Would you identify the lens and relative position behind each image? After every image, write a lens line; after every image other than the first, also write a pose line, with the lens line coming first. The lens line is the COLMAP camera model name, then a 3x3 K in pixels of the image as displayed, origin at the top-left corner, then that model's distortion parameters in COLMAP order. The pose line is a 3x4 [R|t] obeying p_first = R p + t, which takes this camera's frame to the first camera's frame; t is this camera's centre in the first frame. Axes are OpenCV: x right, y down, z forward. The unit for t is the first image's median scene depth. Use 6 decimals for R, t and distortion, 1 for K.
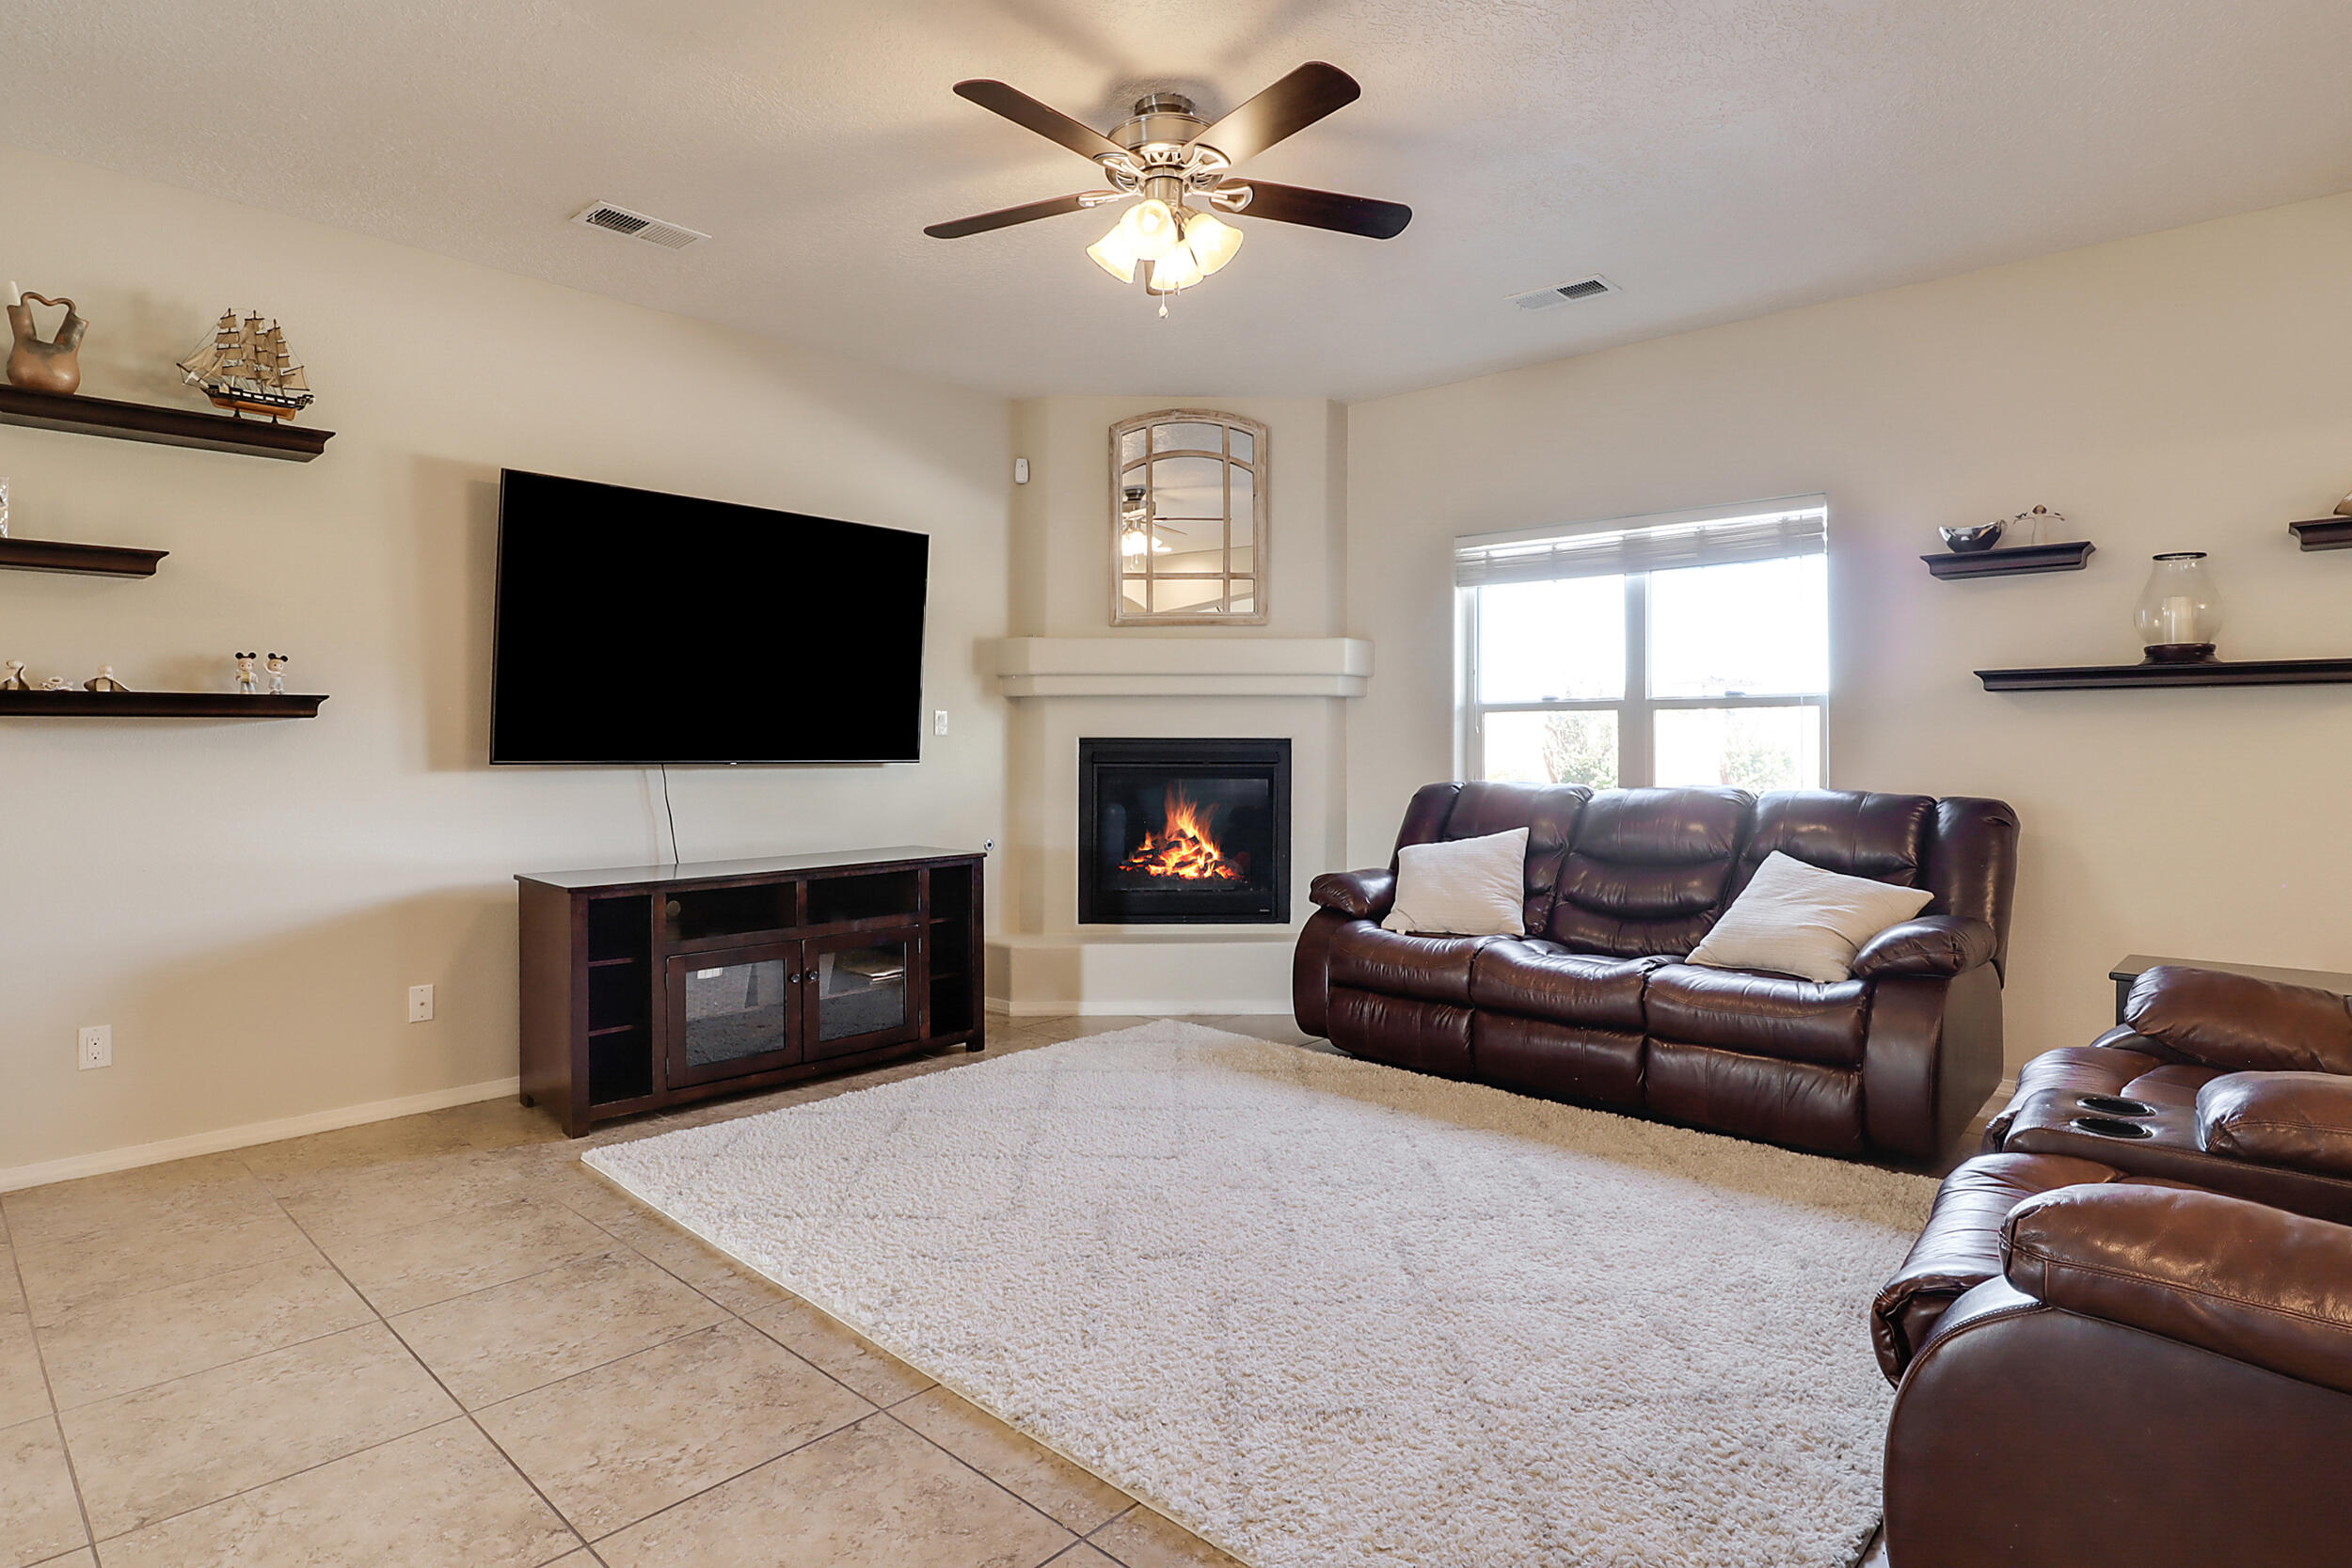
lens RADIAL K [[1216.6, 0, 1161.3], [0, 1216.6, 739.9], [0, 0, 1]] dist [-0.036670, 0.005459]
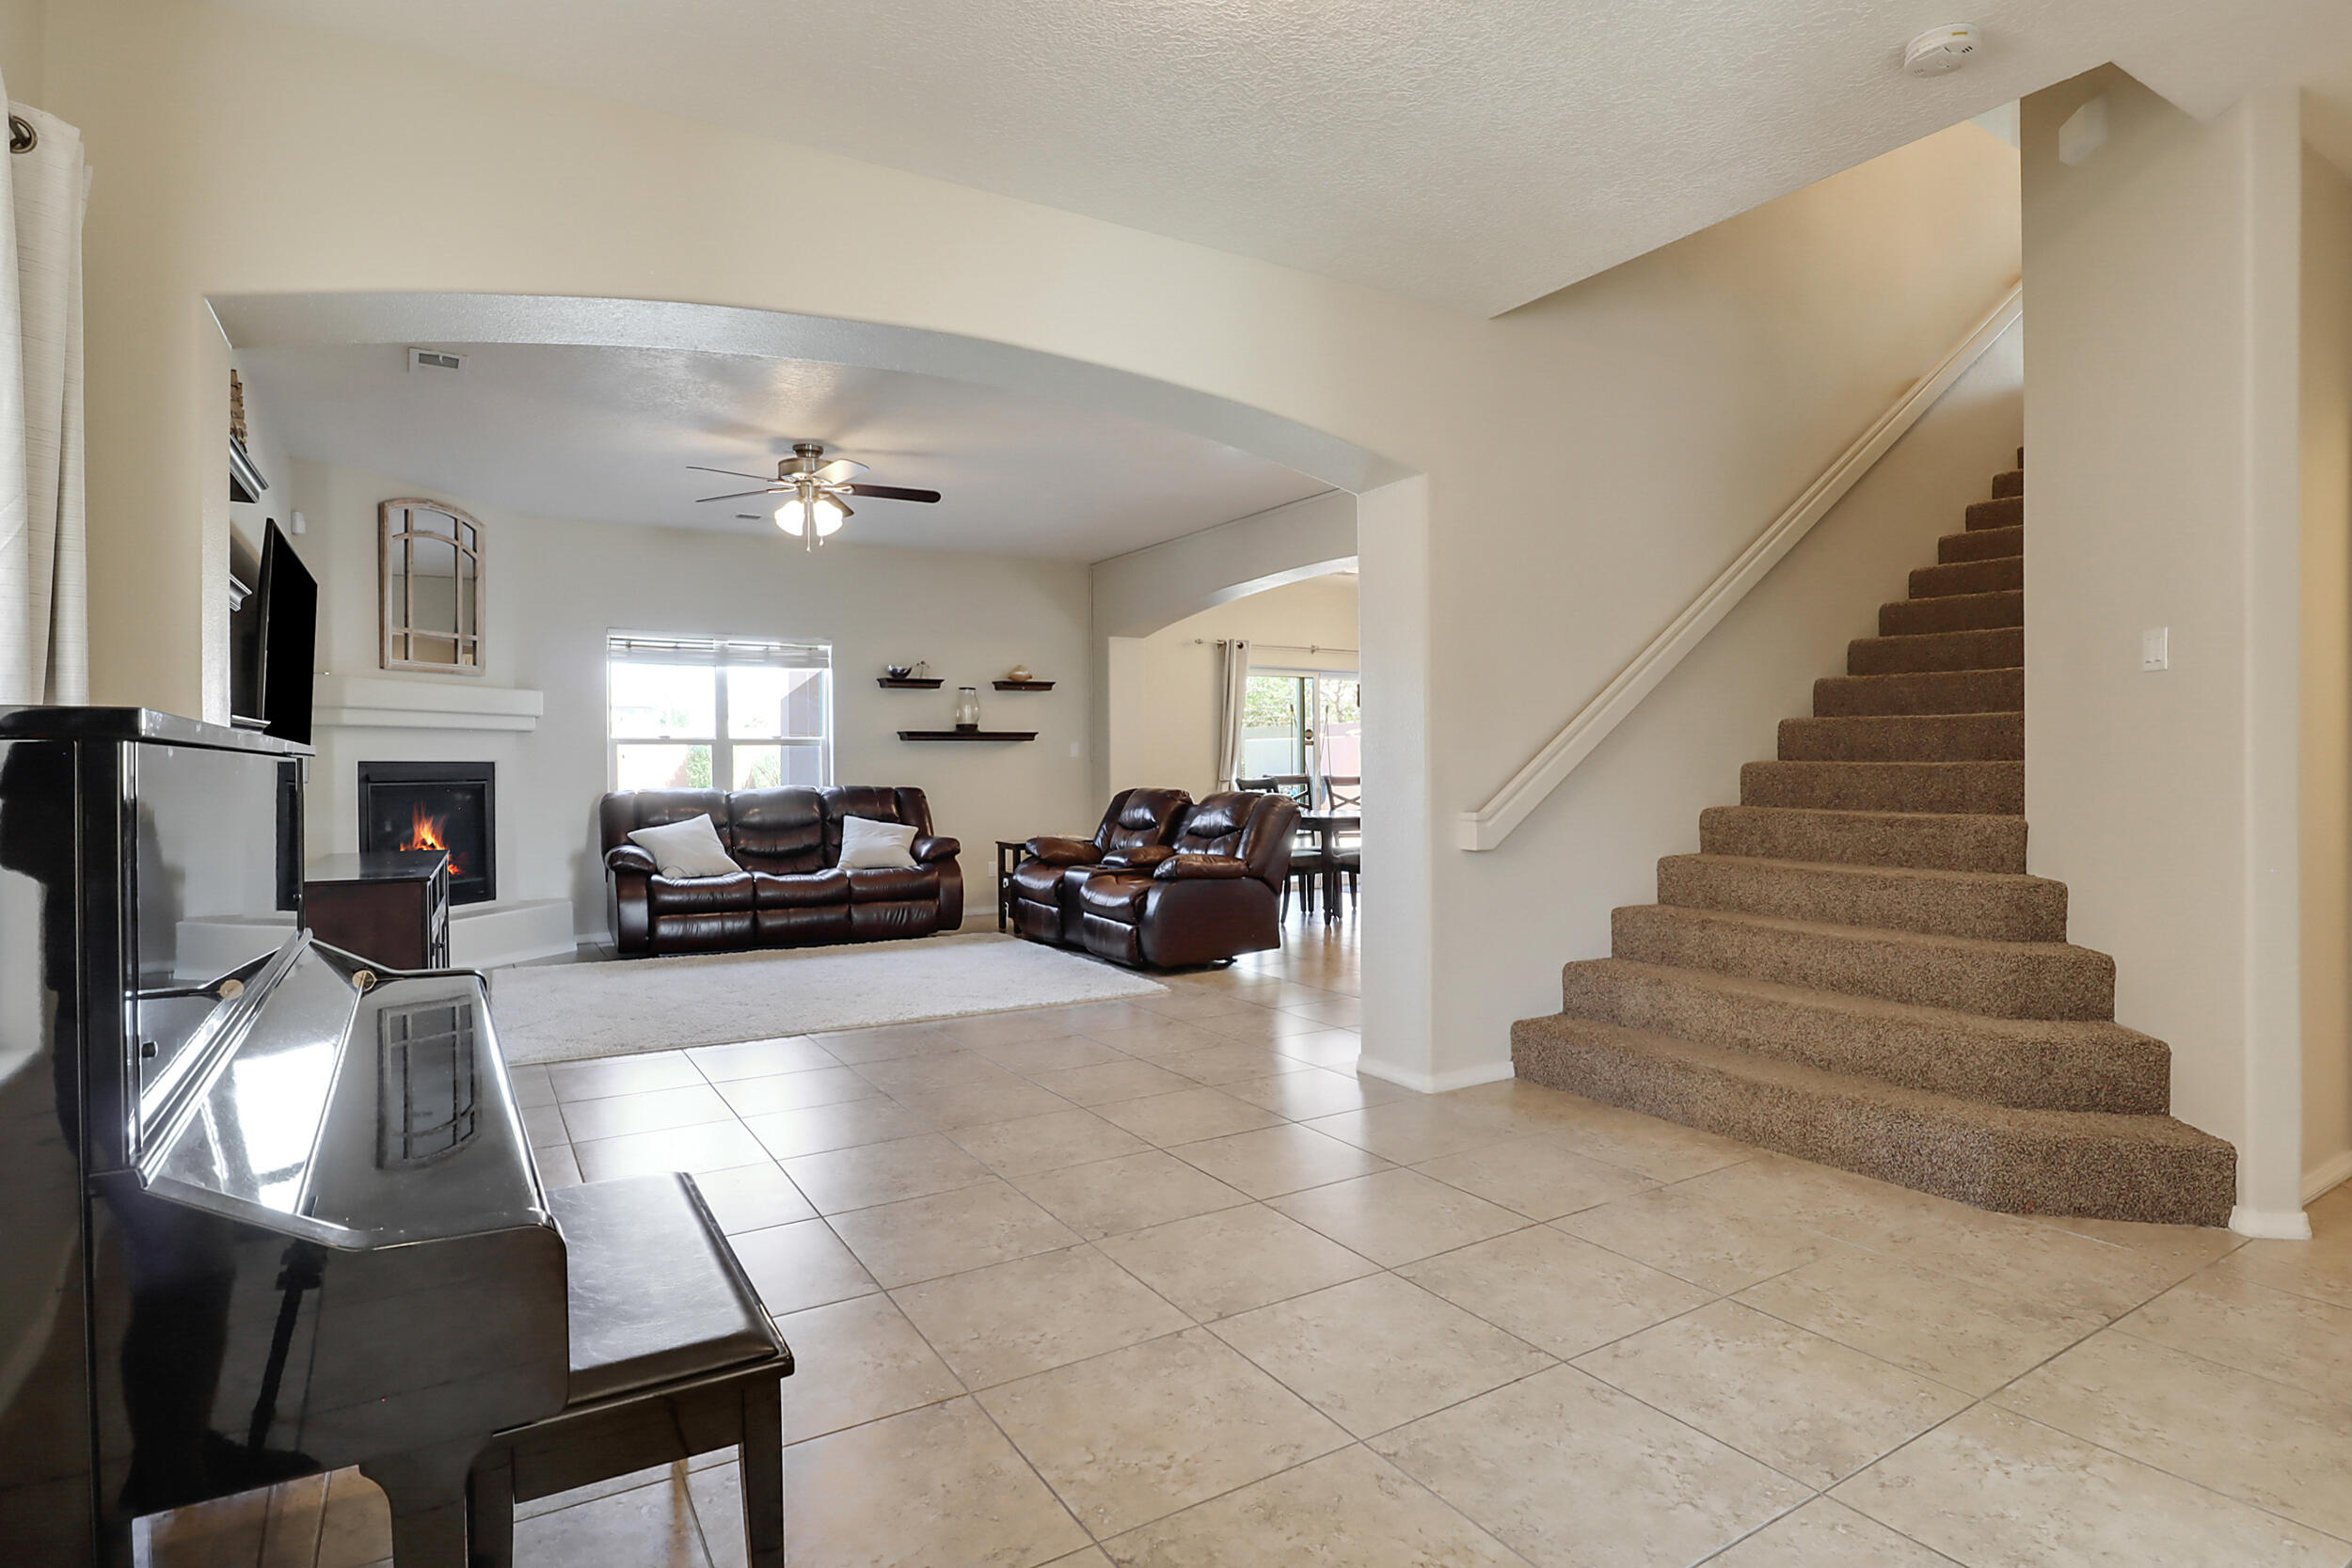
lens RADIAL K [[1216.6, 0, 1132.4], [0, 1216.6, 790.4], [0, 0, 1]] dist [-0.036670, 0.005459]
pose [[0.296285, -0.023293, 0.954816, -1.233292], [0.001820, 0.999715, 0.023823, -0.000171], [-0.955098, -0.005320, 0.296243, -0.081144]]
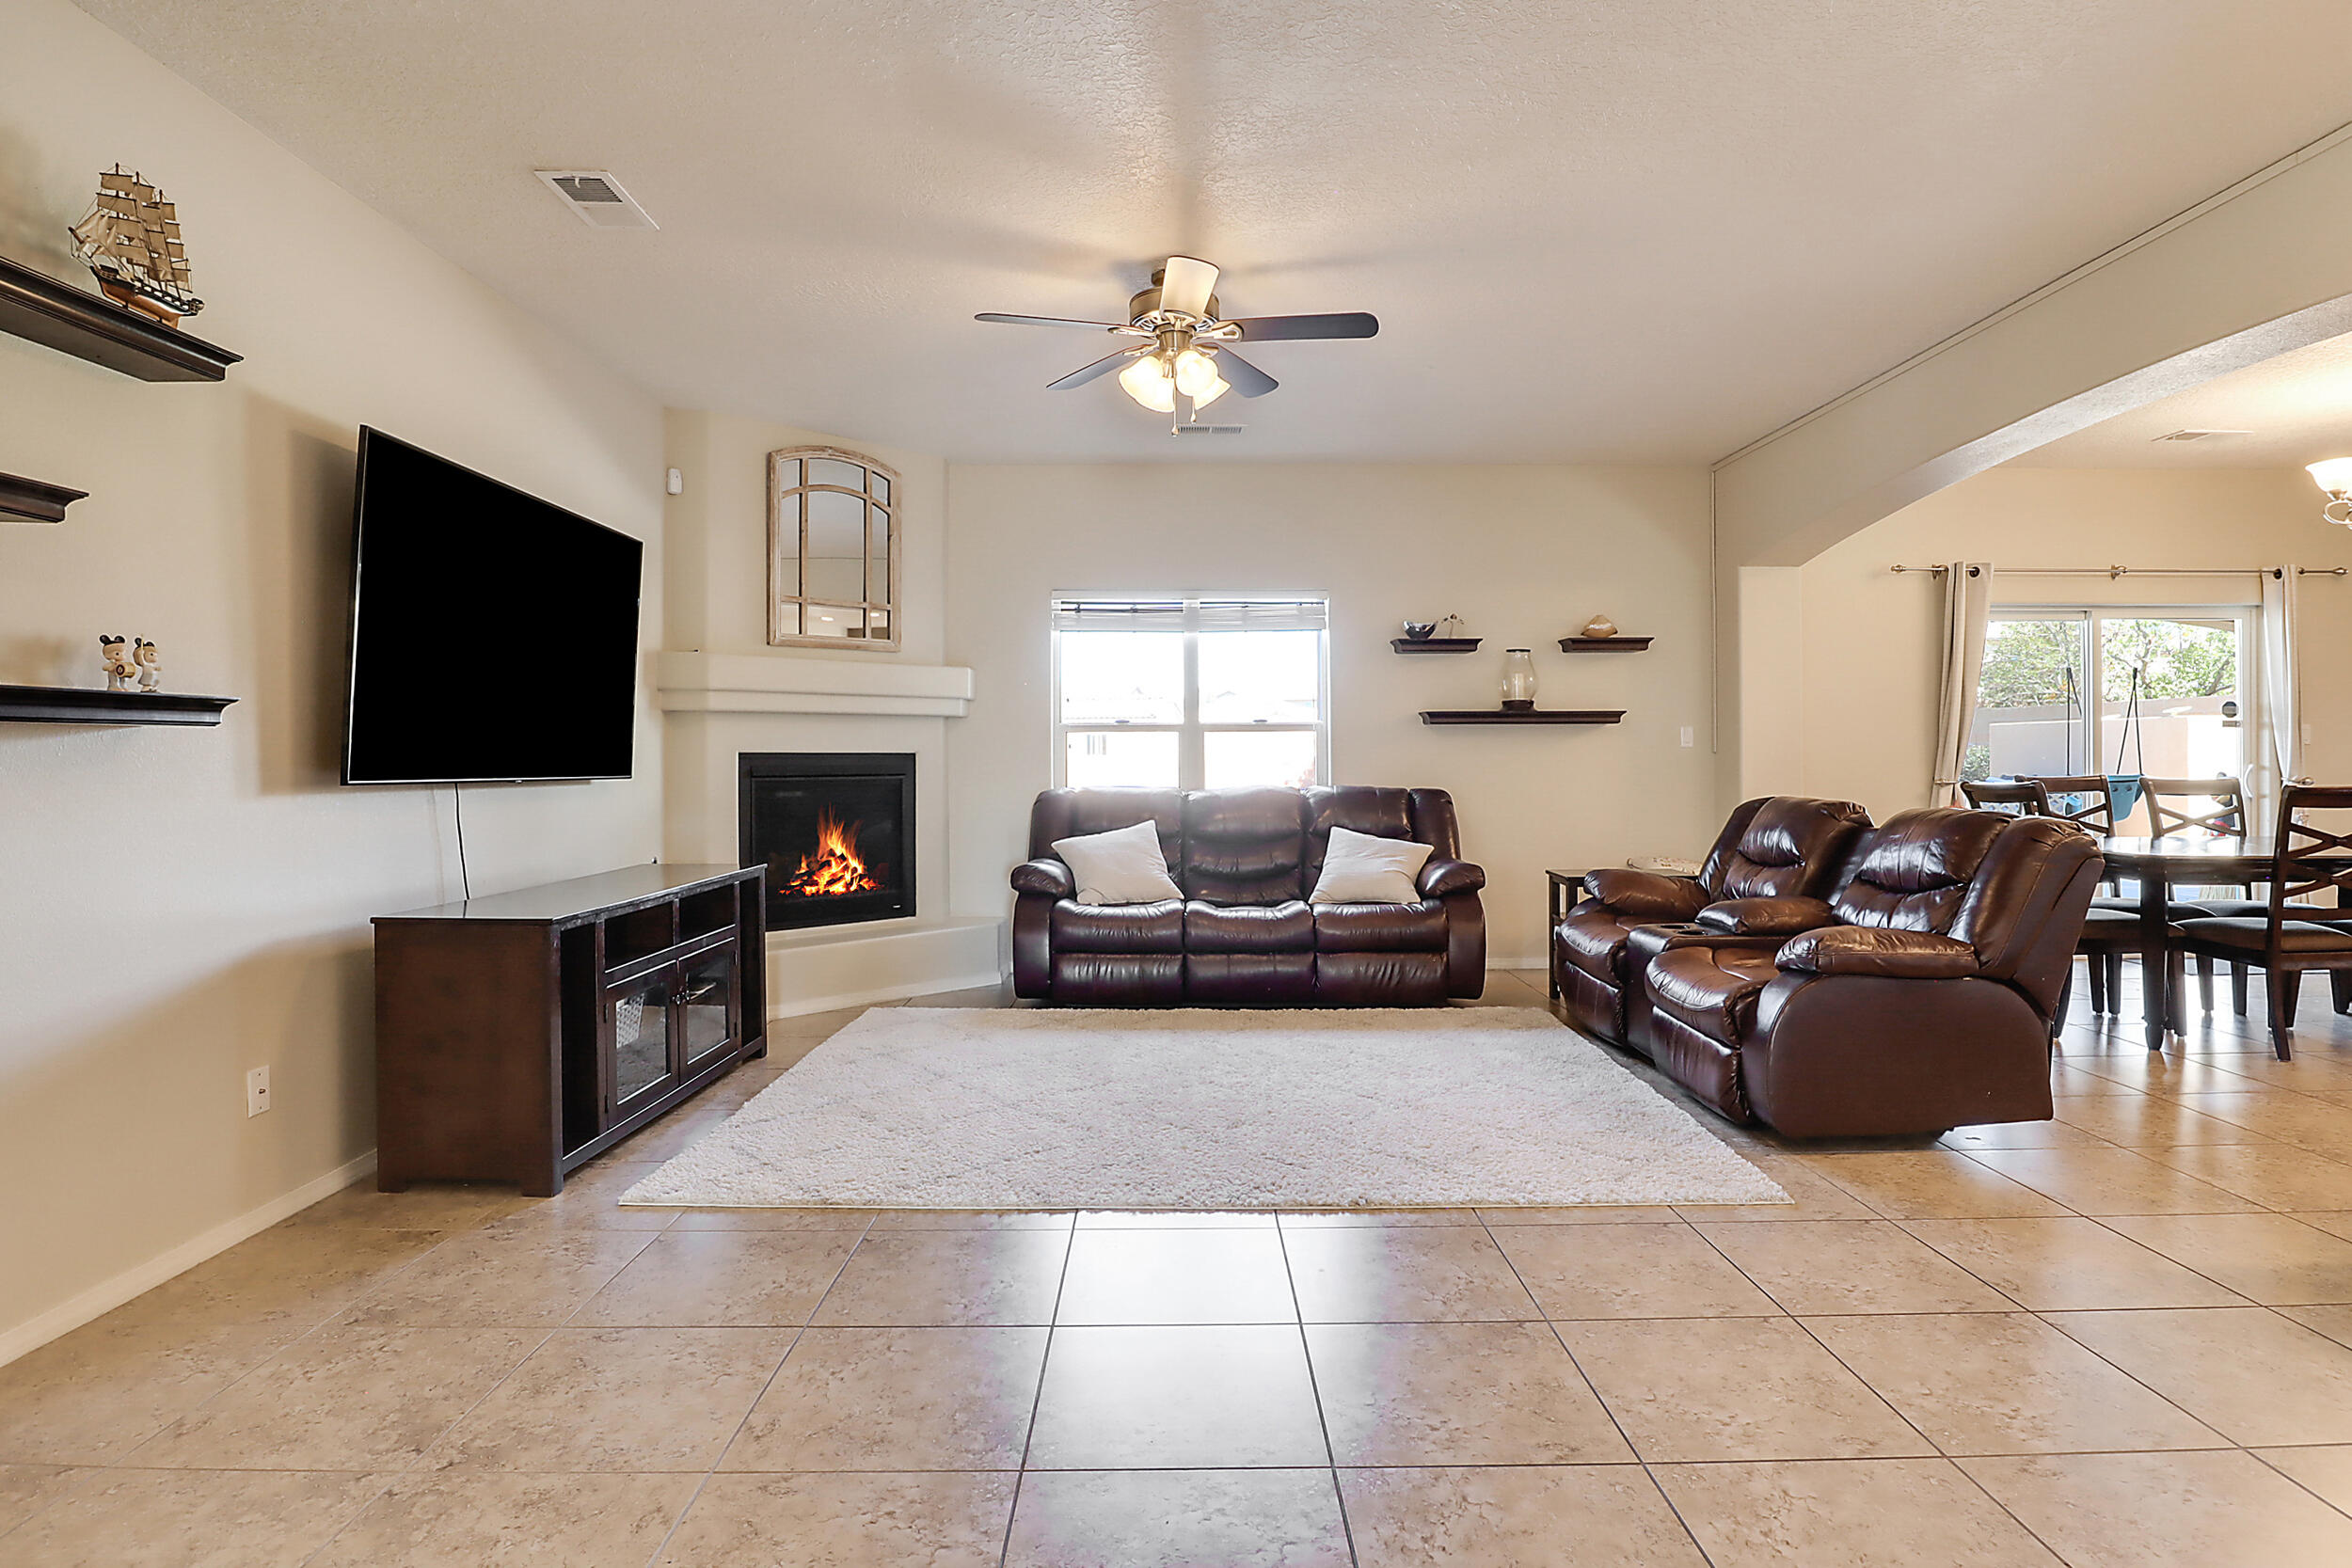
lens RADIAL K [[1216.6, 0, 1152.1], [0, 1216.6, 757.0], [0, 0, 1]] dist [-0.036670, 0.005459]
pose [[0.733648, -0.002208, 0.679526, -0.646670], [0.001691, 0.999998, 0.001423, 0.001191], [-0.679527, 0.000106, 0.733650, 0.028464]]
